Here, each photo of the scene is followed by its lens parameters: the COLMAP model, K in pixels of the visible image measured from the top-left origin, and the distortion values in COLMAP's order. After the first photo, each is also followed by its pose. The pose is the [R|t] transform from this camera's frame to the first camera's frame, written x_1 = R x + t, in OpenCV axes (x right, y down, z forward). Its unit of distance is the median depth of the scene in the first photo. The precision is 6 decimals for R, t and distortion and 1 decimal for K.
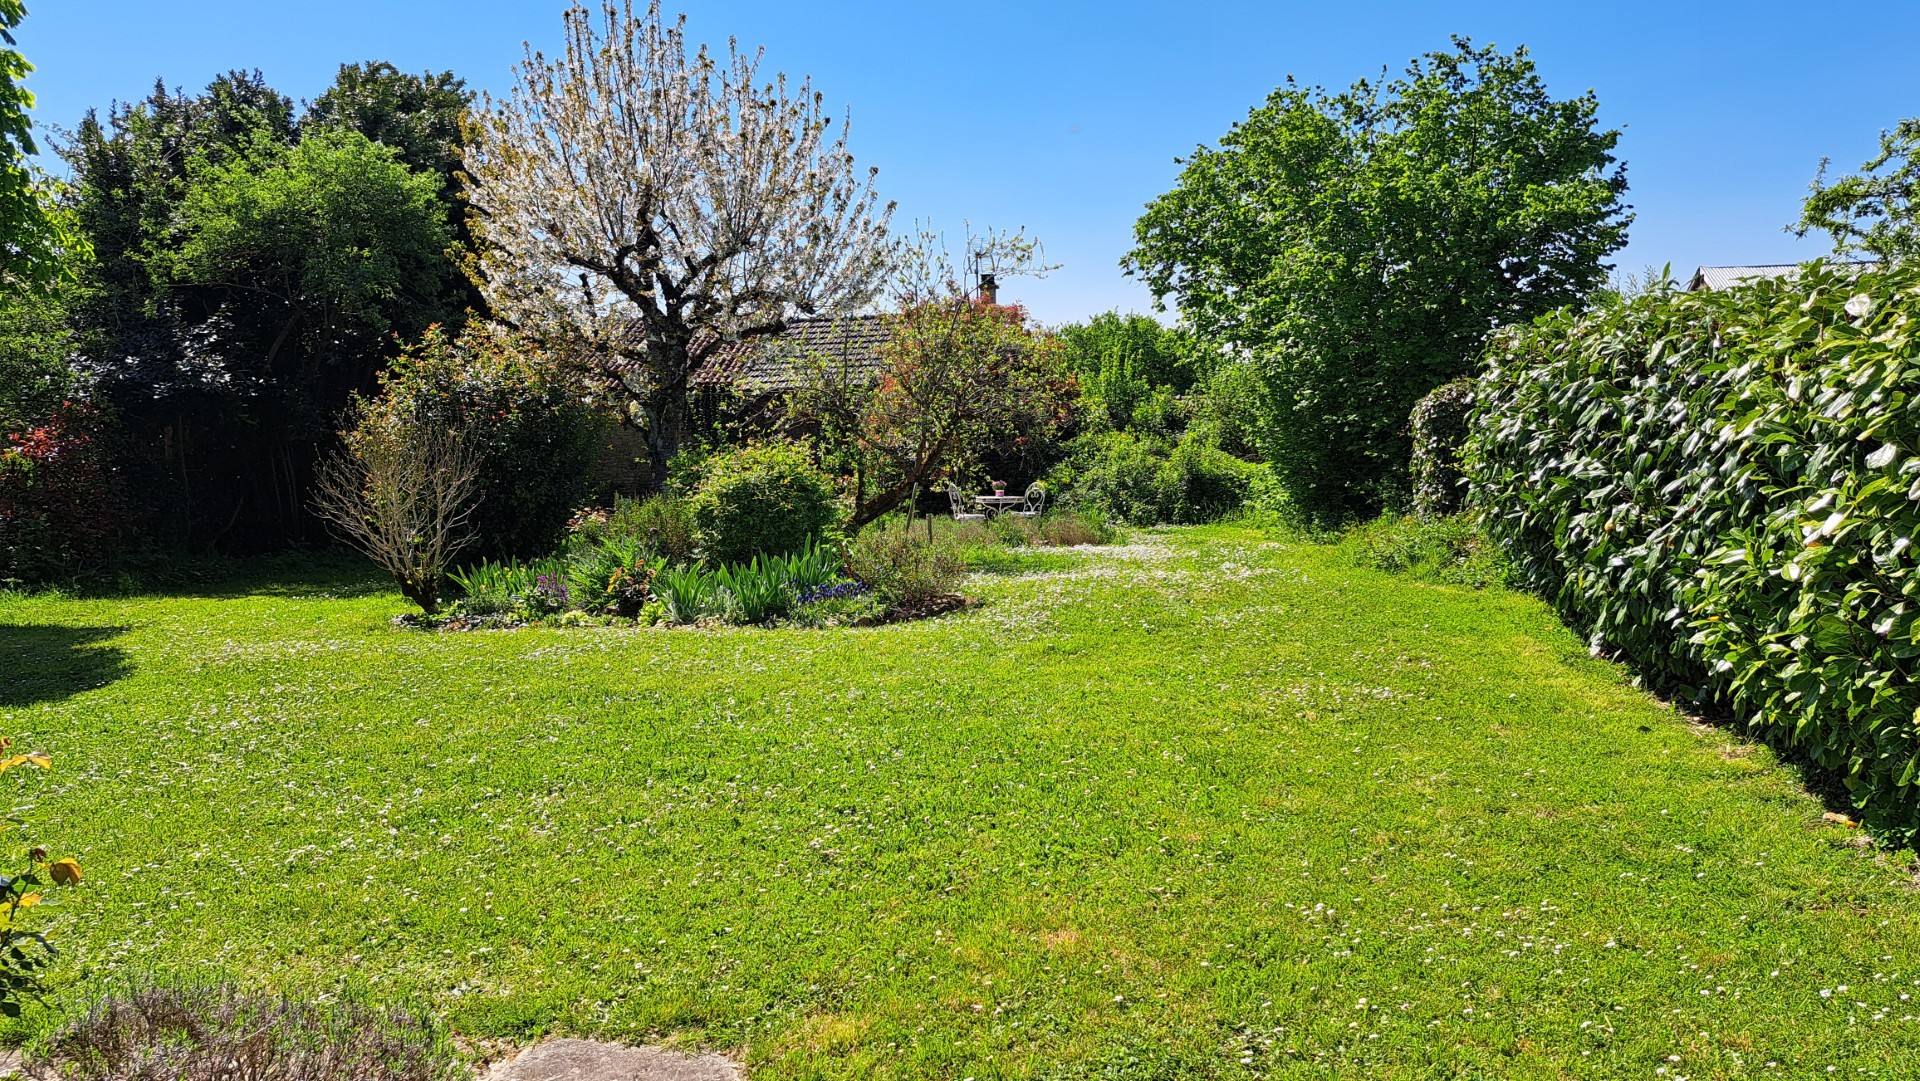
lens RADIAL K [[1380.3, 0, 985.6], [0, 1380.3, 533.0], [0, 0, 1]] dist [0.050865, -0.047262]
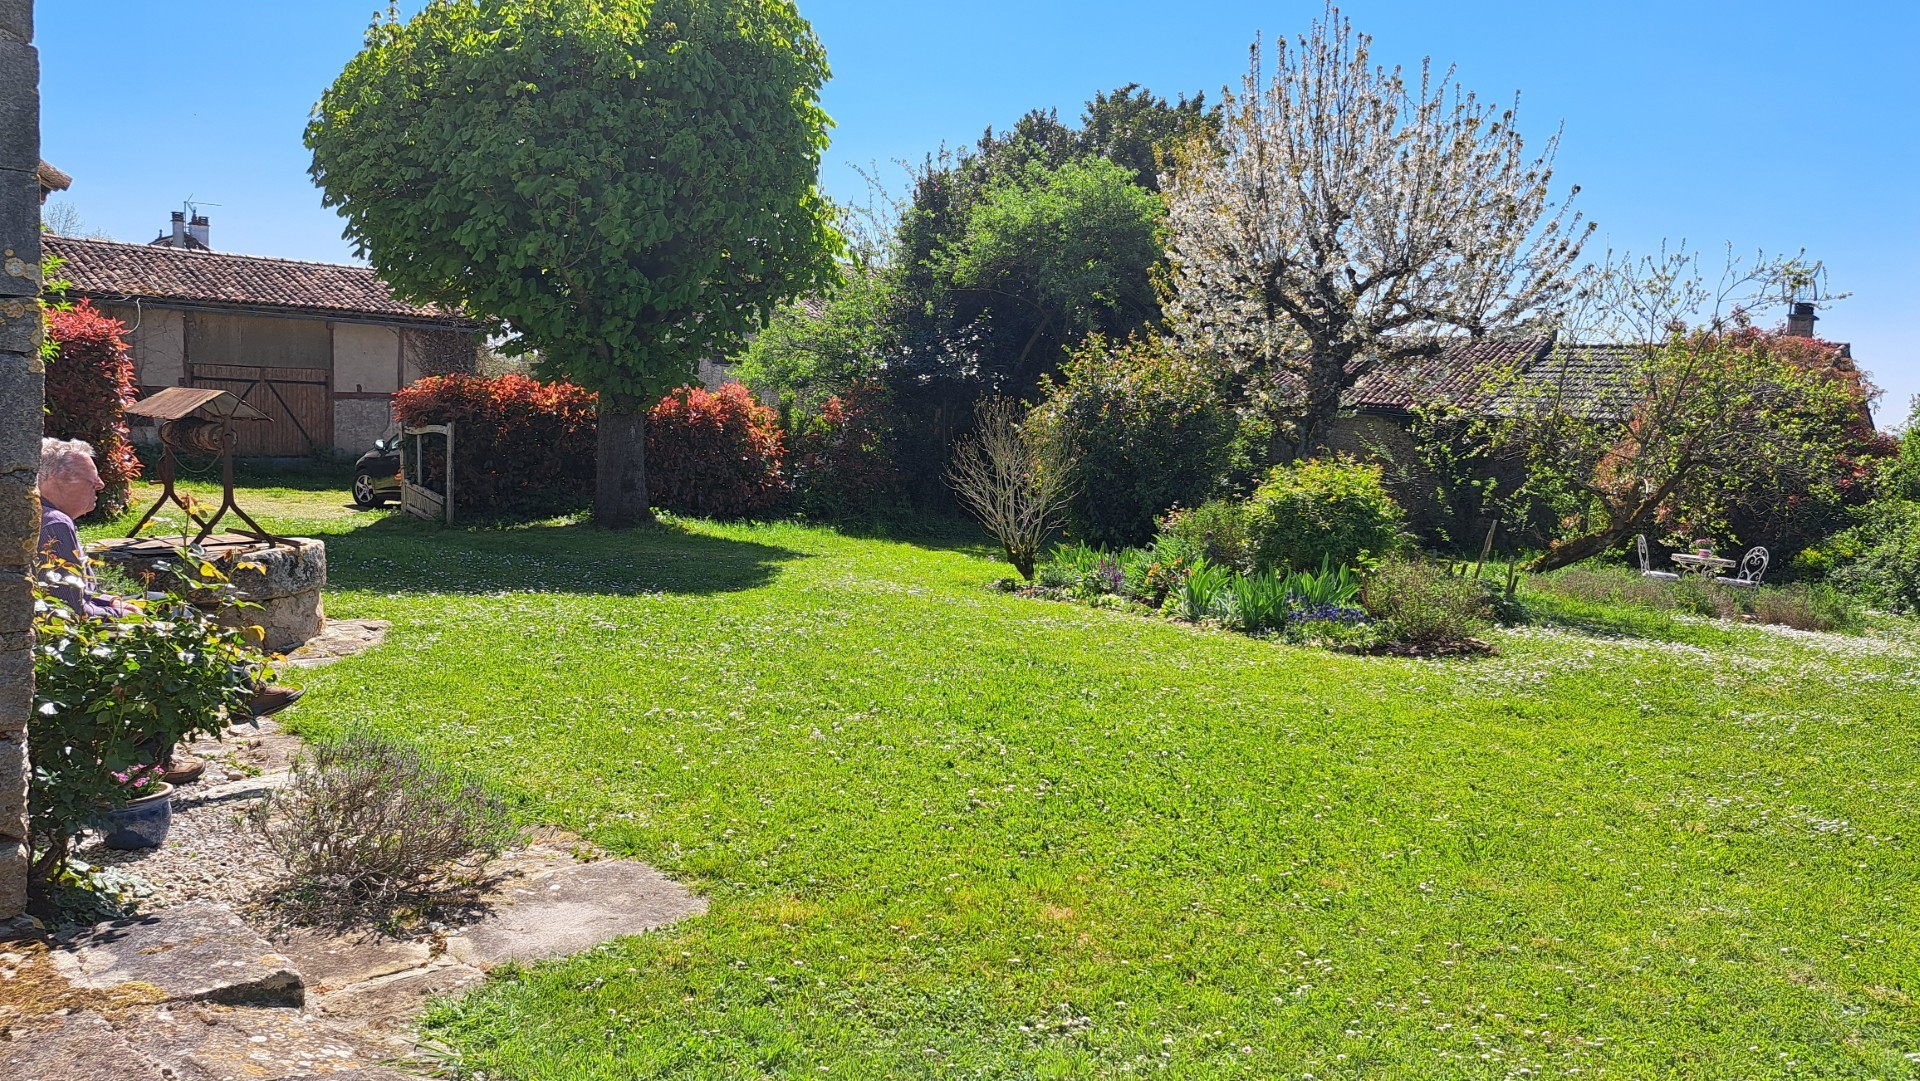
lens RADIAL K [[1380.3, 0, 985.6], [0, 1380.3, 533.0], [0, 0, 1]] dist [0.050865, -0.047262]
pose [[0.832553, 0.128063, -0.538940, 0.130941], [-0.134191, 0.990558, 0.028078, -0.006416], [0.537447, 0.048944, 0.841876, 0.013190]]
